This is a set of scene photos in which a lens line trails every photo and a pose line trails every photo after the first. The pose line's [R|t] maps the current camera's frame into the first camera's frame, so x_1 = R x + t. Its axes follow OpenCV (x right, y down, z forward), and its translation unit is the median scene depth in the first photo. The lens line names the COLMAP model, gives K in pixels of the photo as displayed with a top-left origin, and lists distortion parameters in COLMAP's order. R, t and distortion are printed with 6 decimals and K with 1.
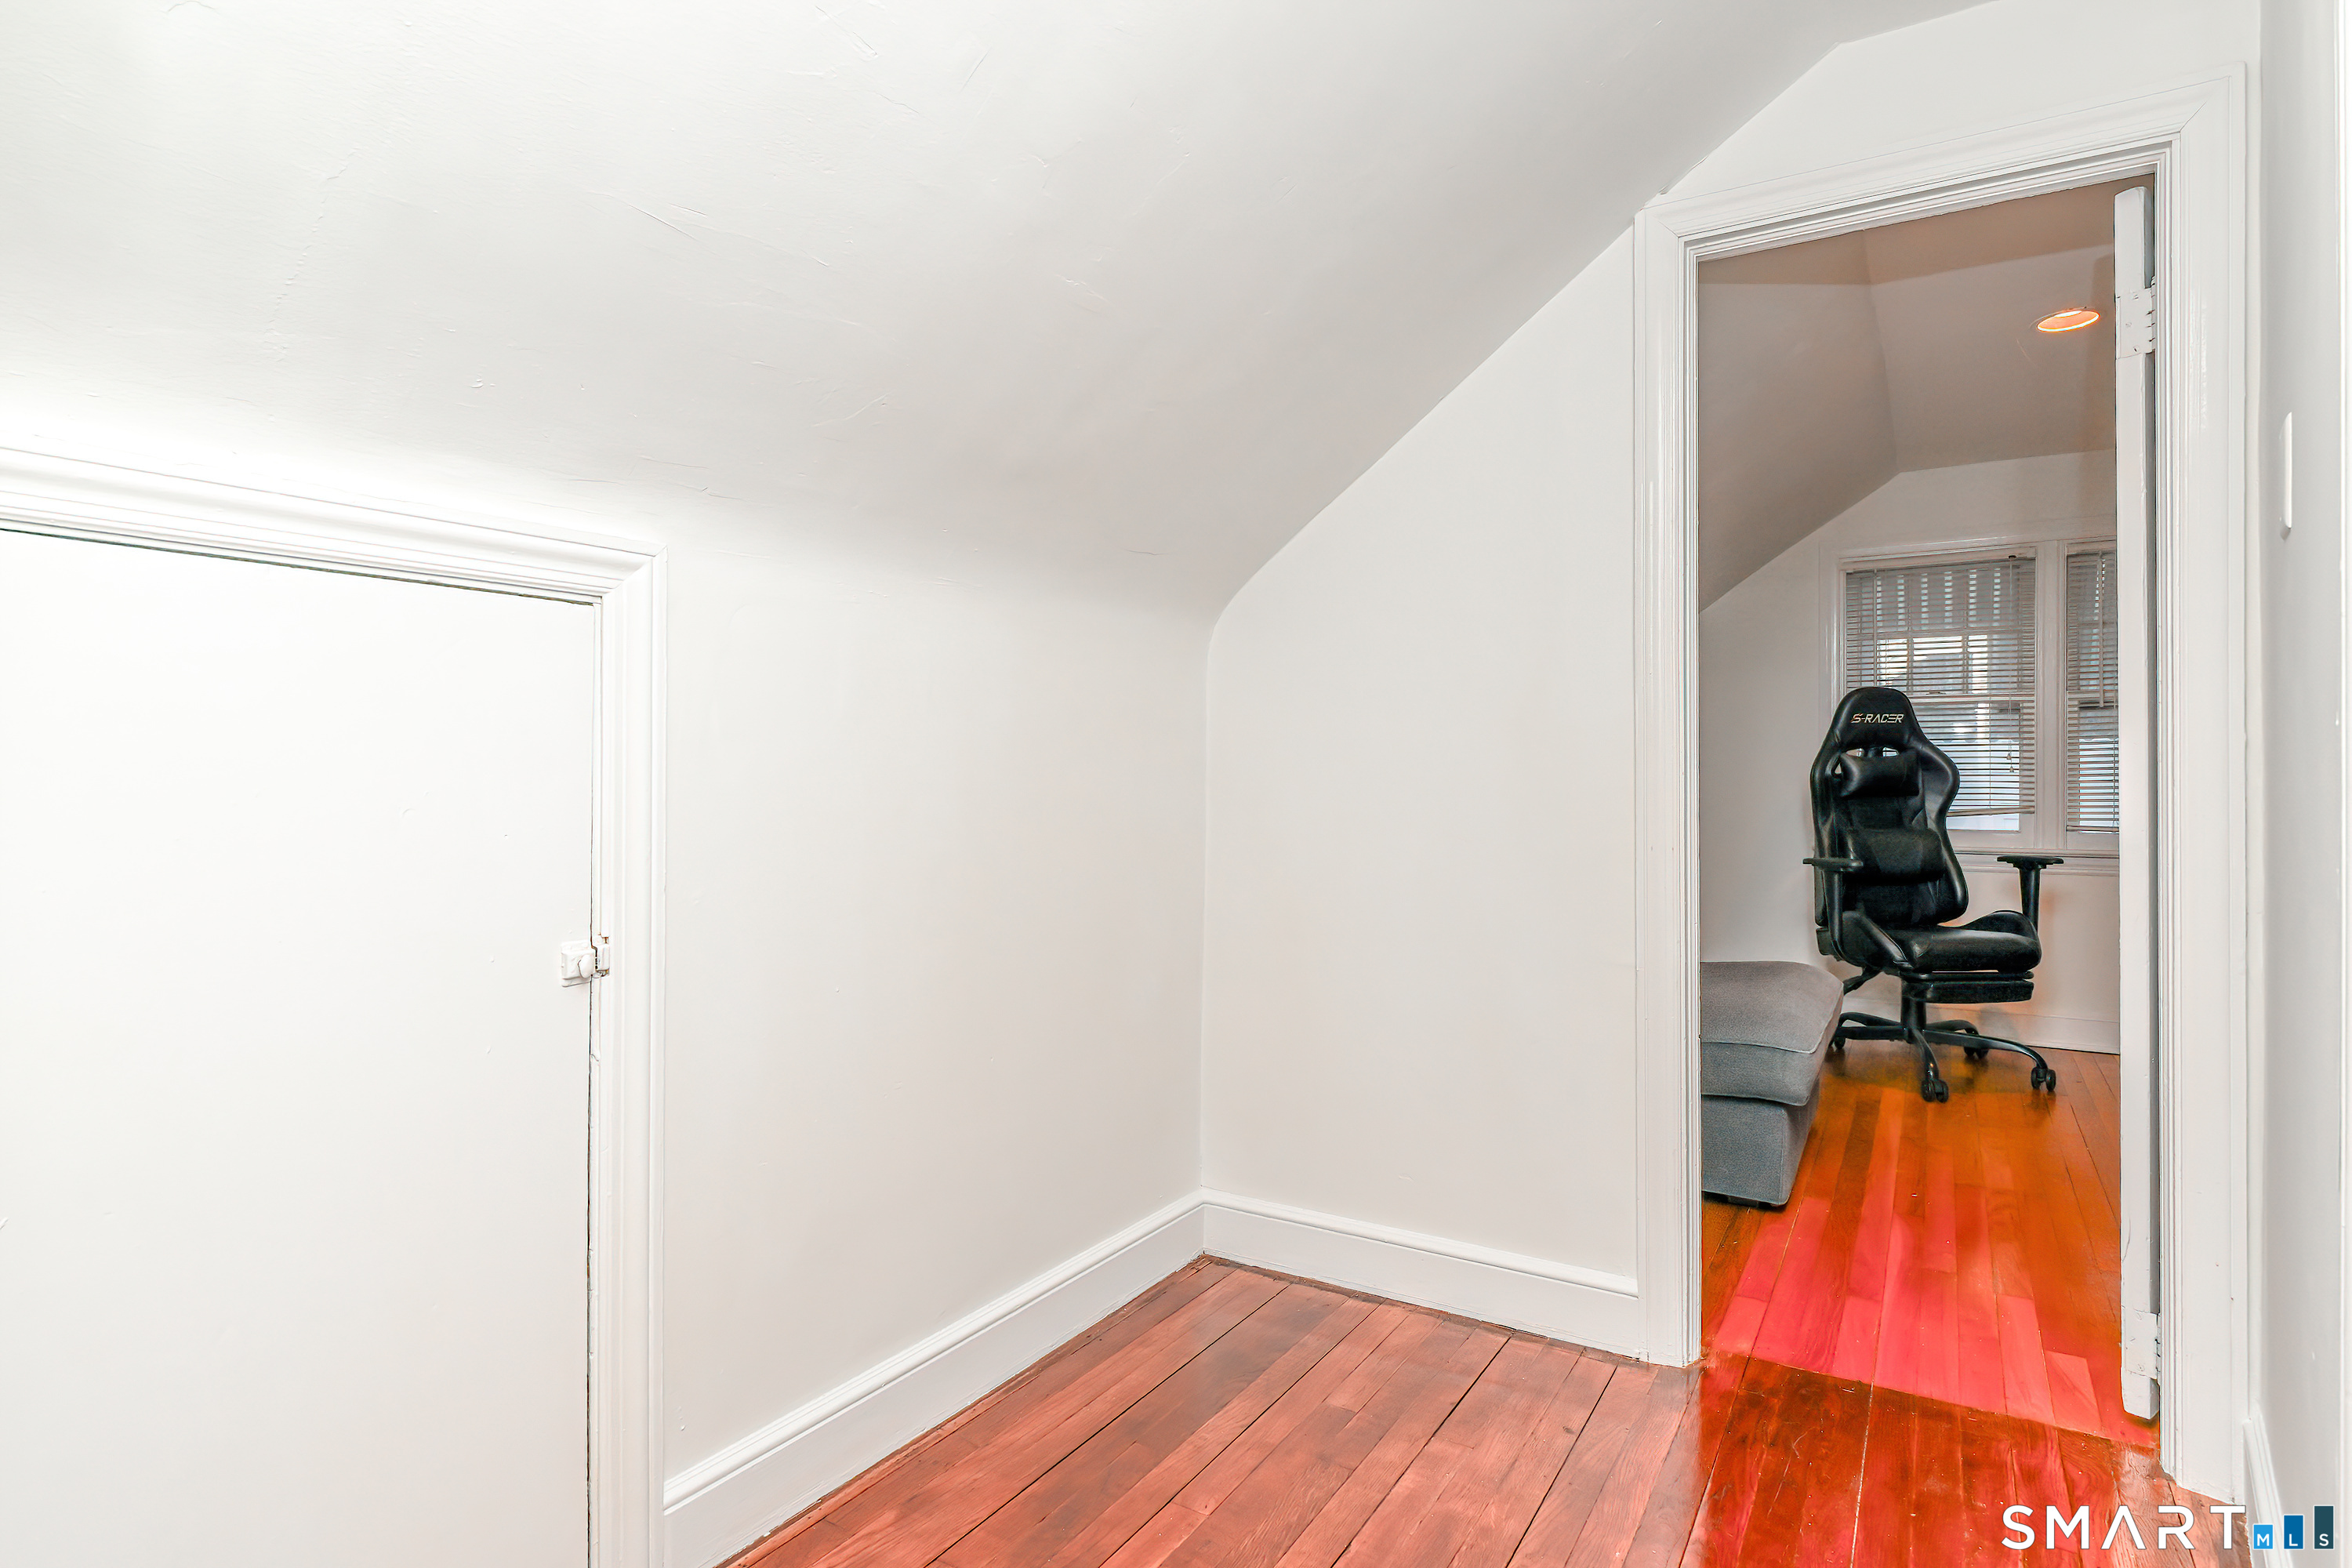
lens RADIAL K [[1131.9, 0, 1171.3], [0, 1131.9, 772.7], [0, 0, 1]] dist [0.003189, -0.000311]
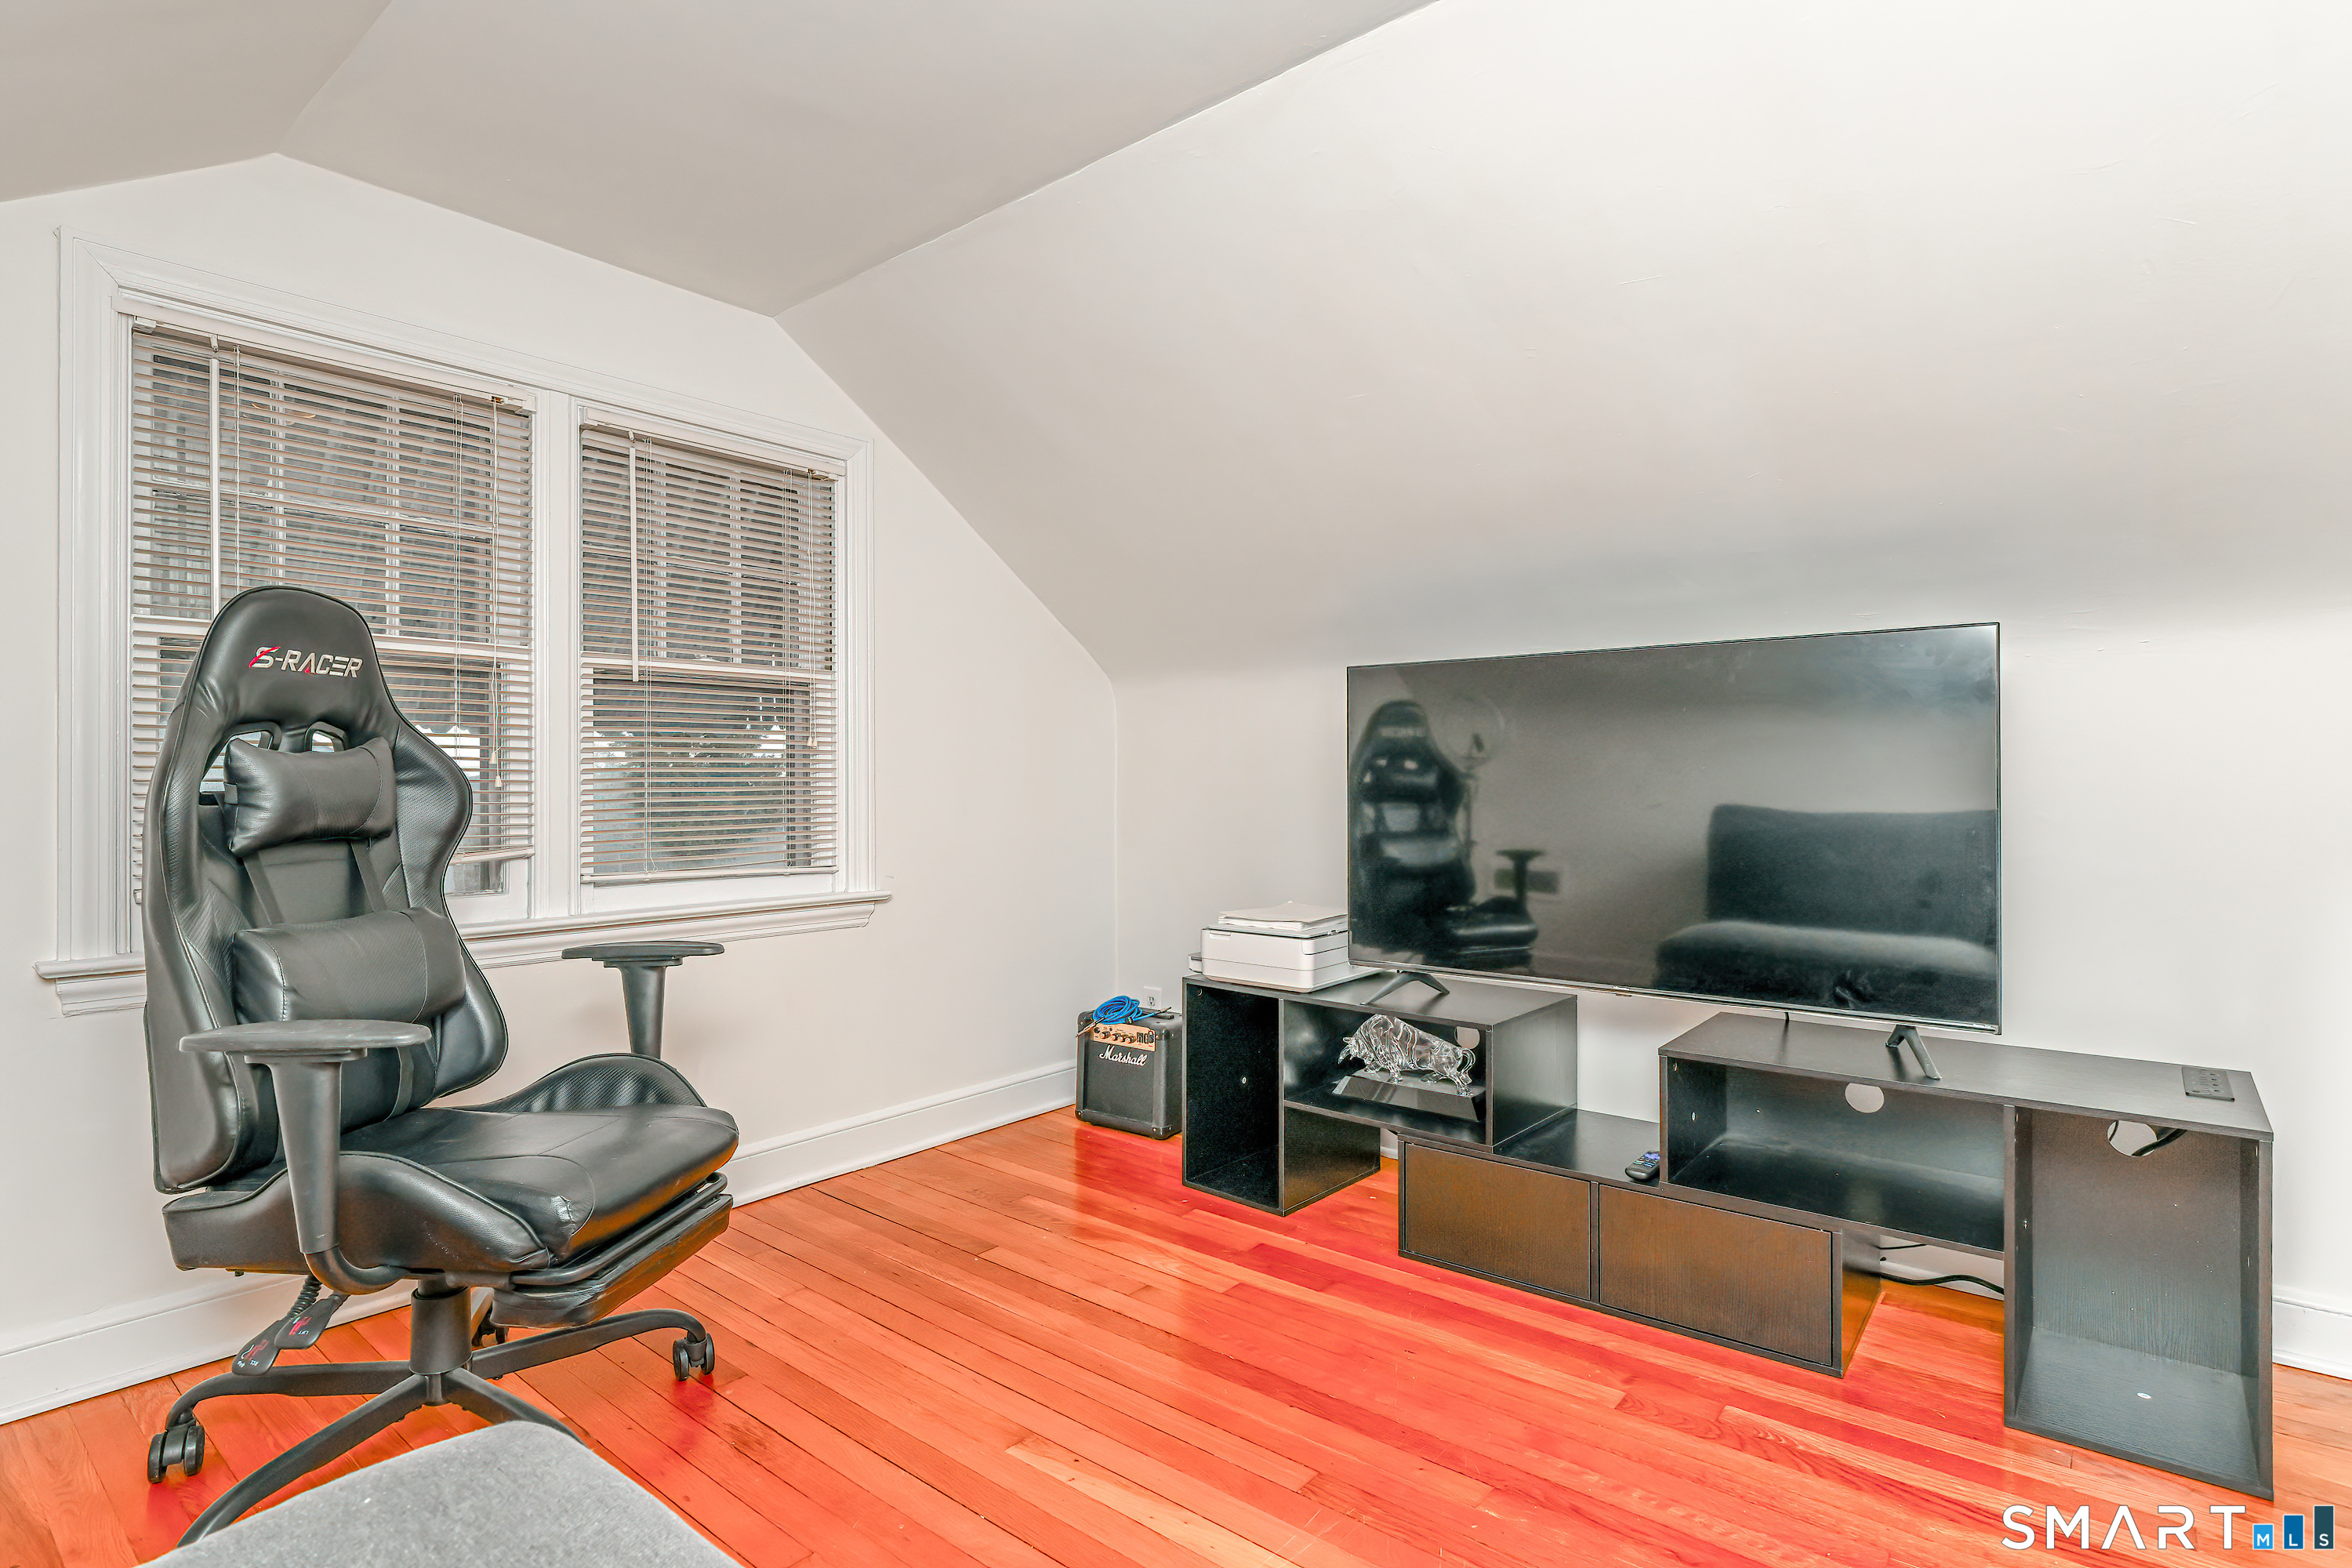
lens RADIAL K [[1131.9, 0, 1171.3], [0, 1131.9, 772.7], [0, 0, 1]] dist [0.003189, -0.000311]
pose [[0.084522, 0.004380, 0.996412, 0.227253], [0.003516, 0.999983, -0.004694, -0.003302], [-0.996415, 0.003900, 0.084505, 0.649387]]
